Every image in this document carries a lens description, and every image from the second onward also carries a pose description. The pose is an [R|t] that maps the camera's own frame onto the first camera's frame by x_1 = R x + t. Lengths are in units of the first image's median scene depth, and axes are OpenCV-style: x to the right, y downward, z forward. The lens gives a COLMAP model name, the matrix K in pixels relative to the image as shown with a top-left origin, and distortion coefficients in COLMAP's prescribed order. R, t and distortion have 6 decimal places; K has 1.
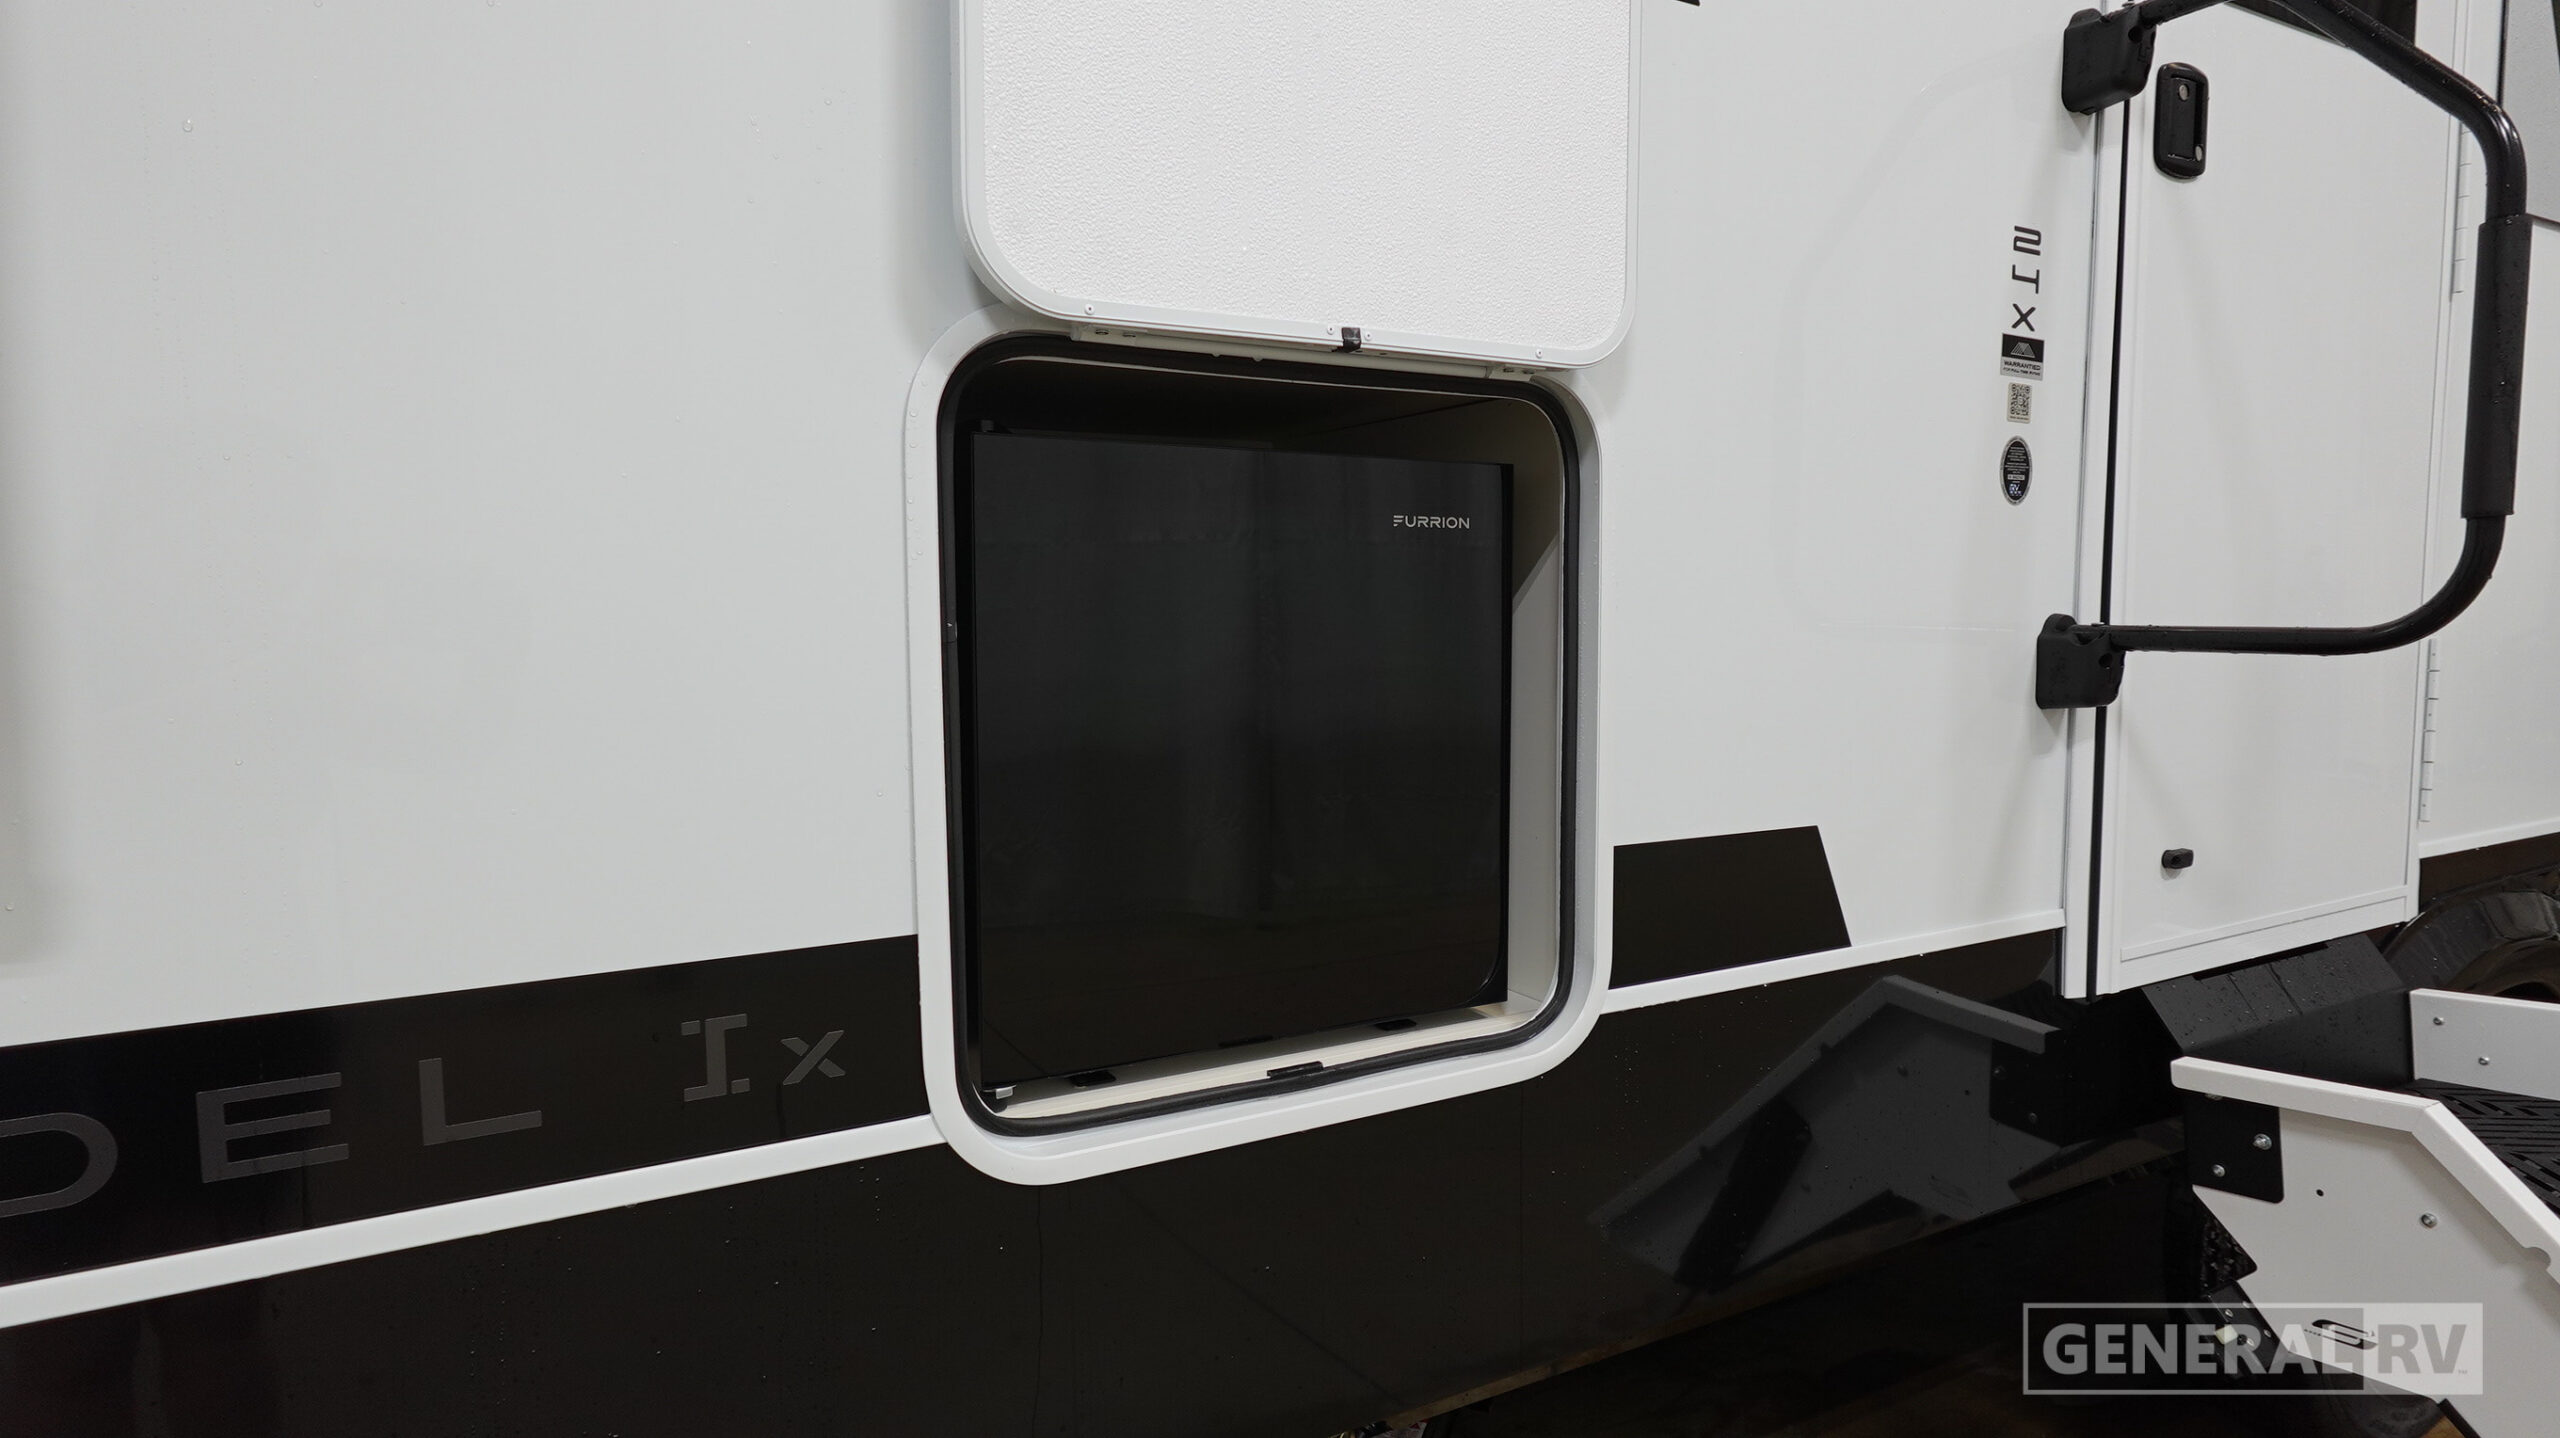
lens RADIAL K [[1445.2, 0, 1273.7], [0, 1445.2, 713.1], [0, 0, 1]] dist [0.001675, 0.000320]
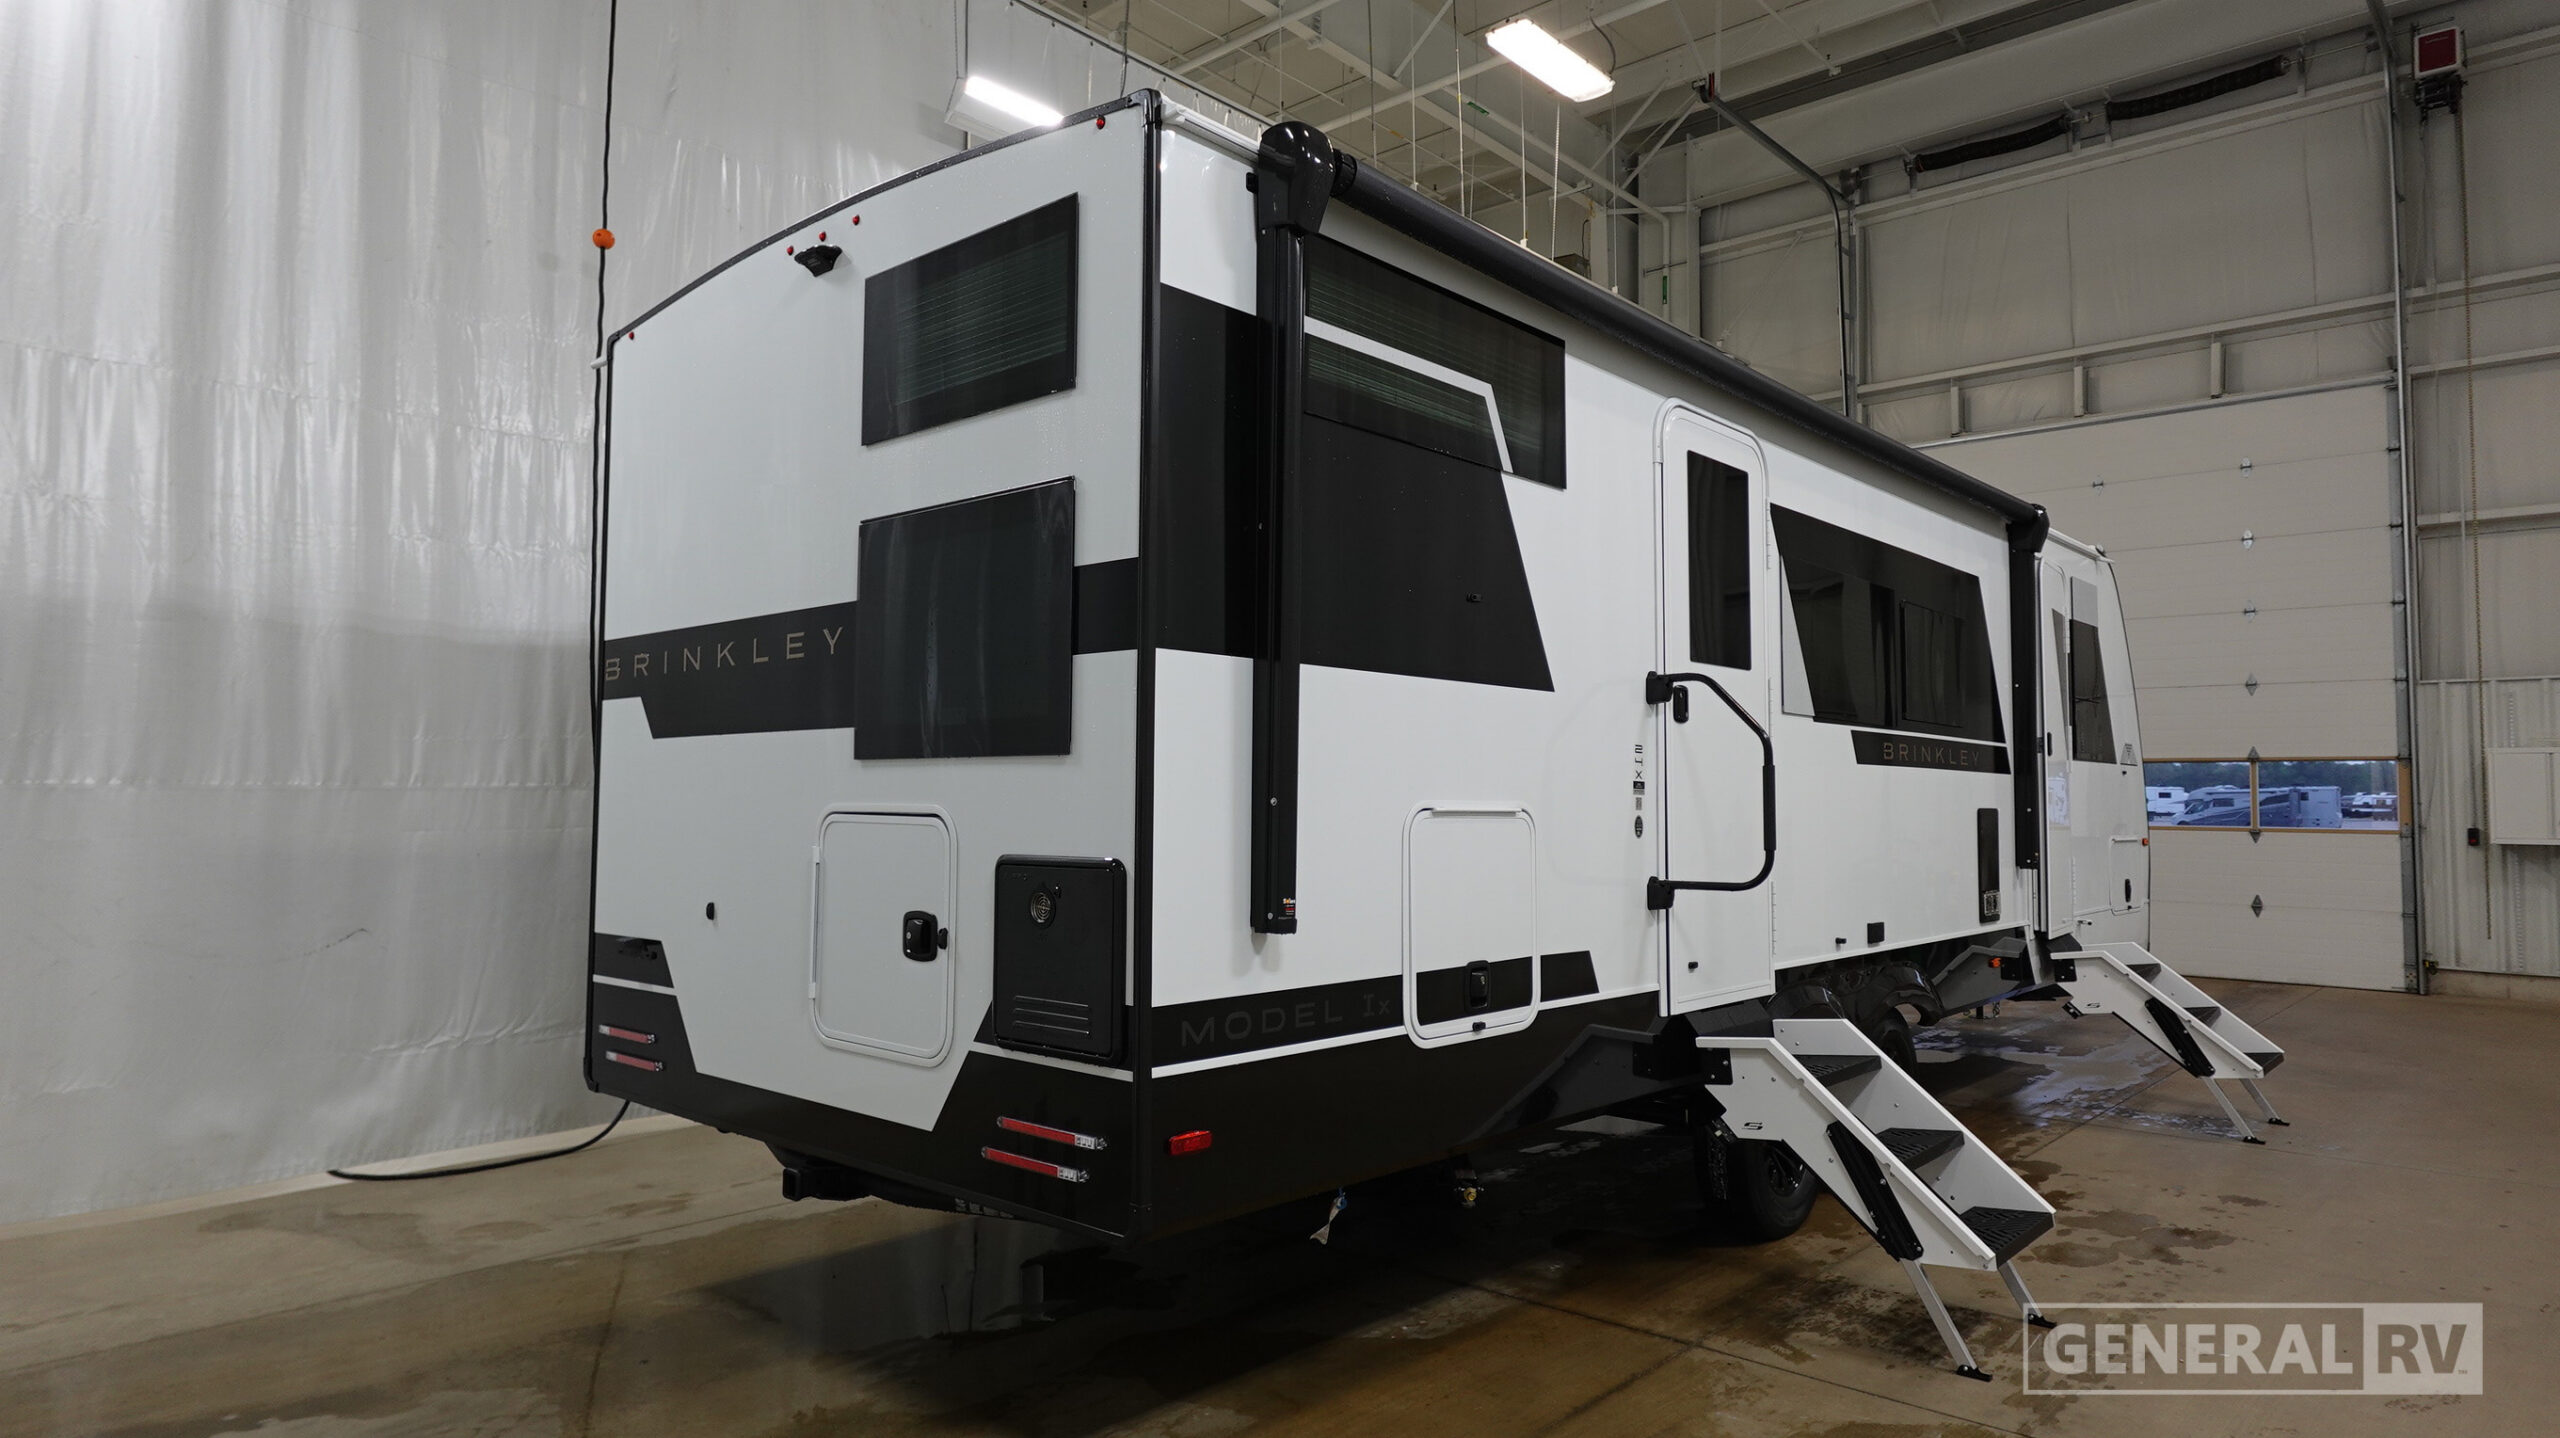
lens RADIAL K [[1500.7, 0, 1284.6], [0, 1500.7, 719.6], [0, 0, 1]] dist [-0.008832, 0.011053]
pose [[0.949415, 0.027180, 0.312845, -1.076934], [0.017521, 0.990110, -0.139194, 0.023951], [-0.313535, 0.137634, 0.939549, -1.586849]]
